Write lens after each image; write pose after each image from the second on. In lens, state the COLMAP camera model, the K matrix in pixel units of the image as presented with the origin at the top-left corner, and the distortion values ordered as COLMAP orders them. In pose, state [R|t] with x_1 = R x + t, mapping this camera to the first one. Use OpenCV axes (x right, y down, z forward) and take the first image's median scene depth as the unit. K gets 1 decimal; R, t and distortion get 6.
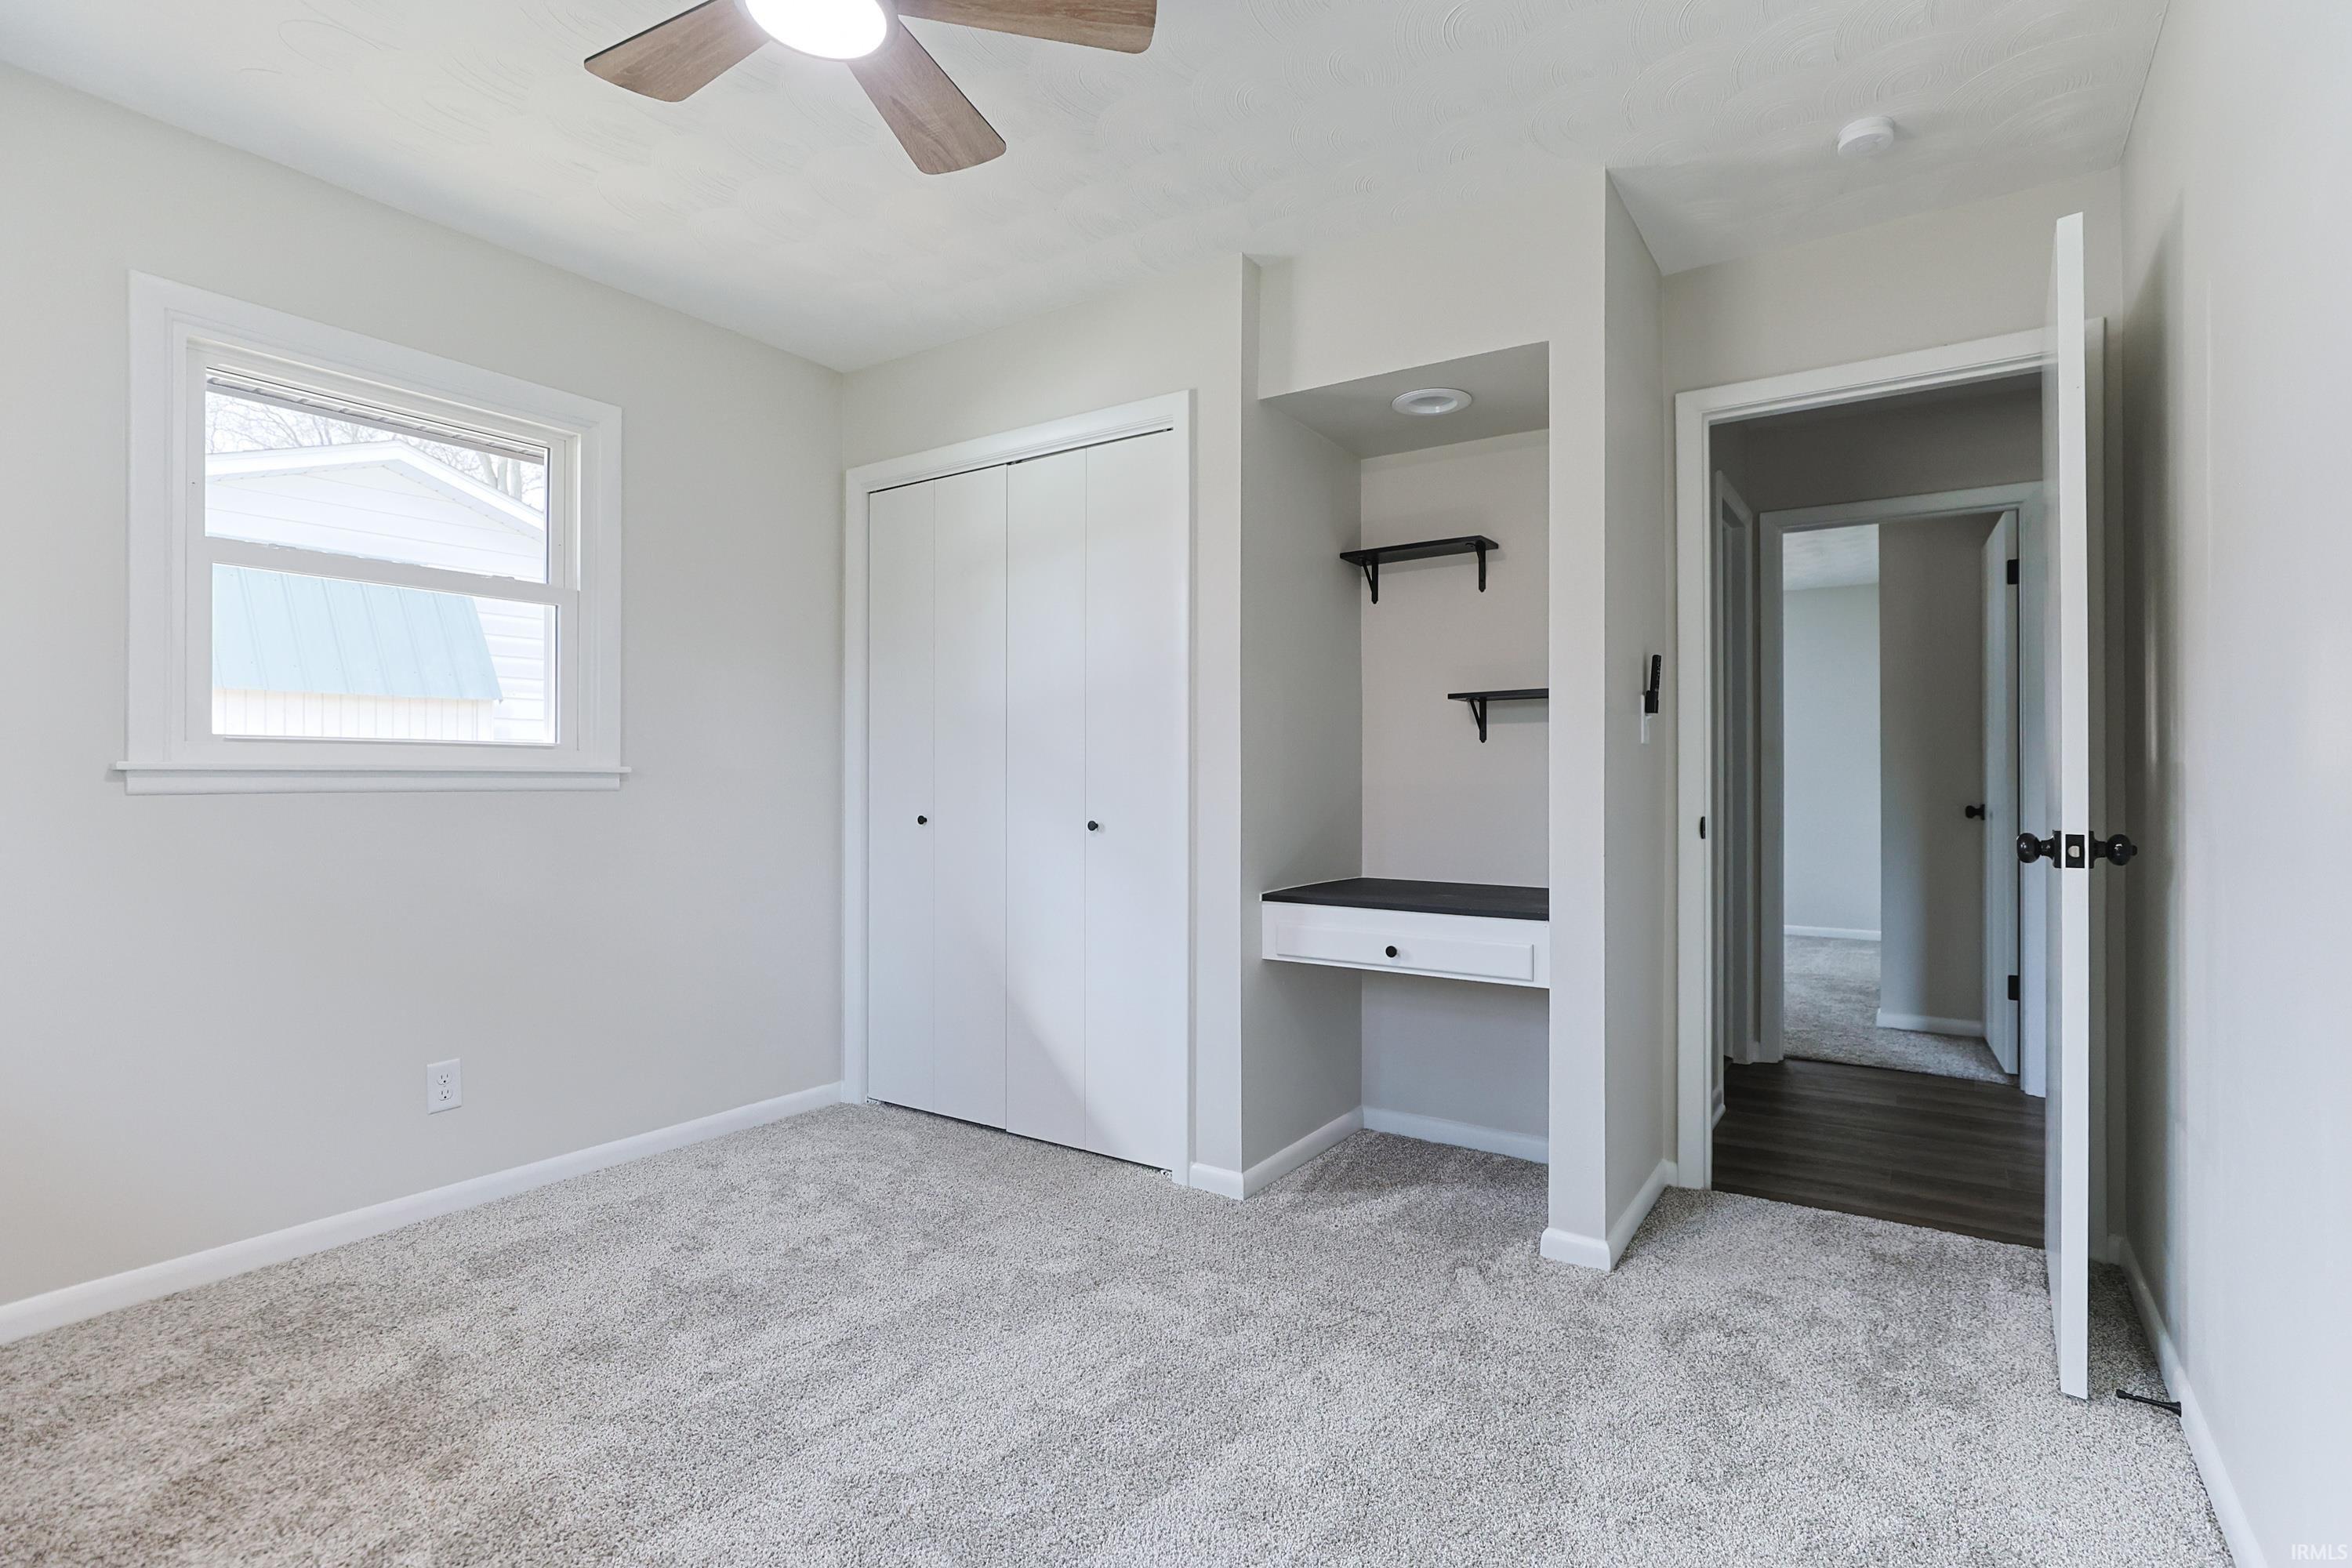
lens RADIAL K [[1120.3, 0, 1190.7], [0, 1120.3, 788.4], [0, 0, 1]] dist [0.003206, 0.000727]
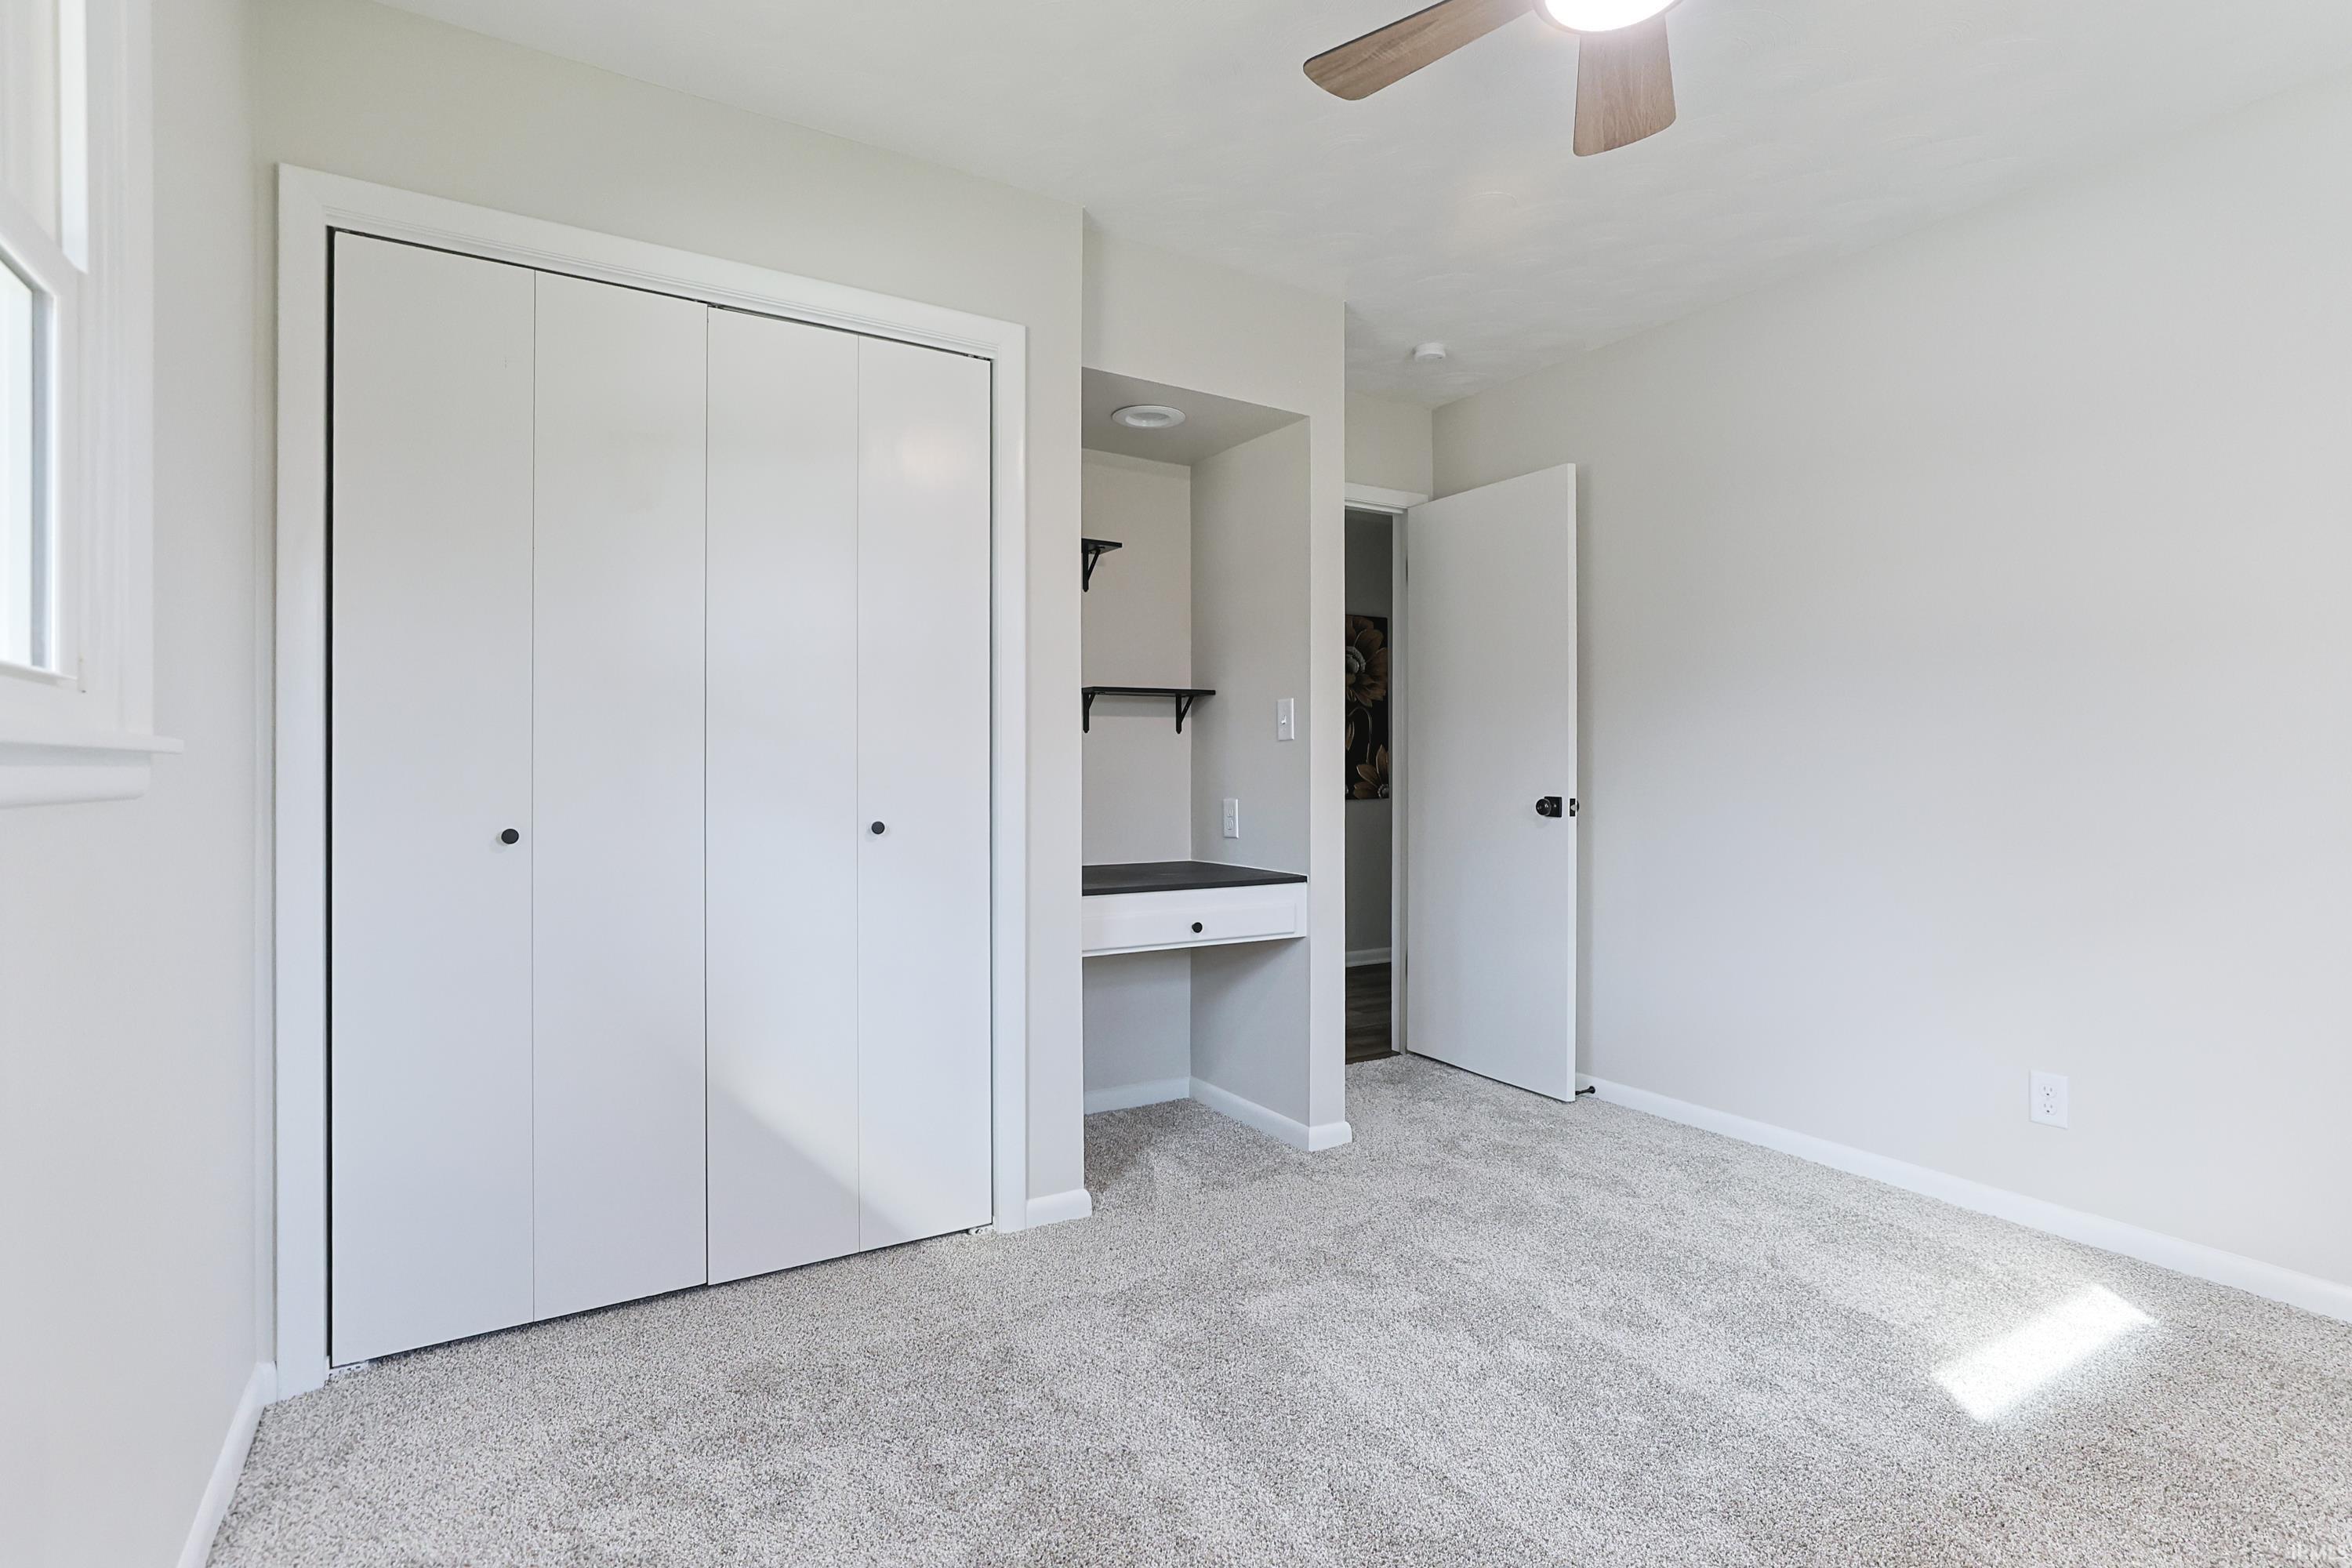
lens RADIAL K [[1120.3, 0, 1169.1], [0, 1120.3, 782.9], [0, 0, 1]] dist [0.003206, 0.000727]
pose [[0.429274, -0.010666, 0.903111, -0.780711], [0.007973, 0.999936, 0.008019, -0.002863], [-0.903139, 0.003758, 0.429331, 0.540277]]
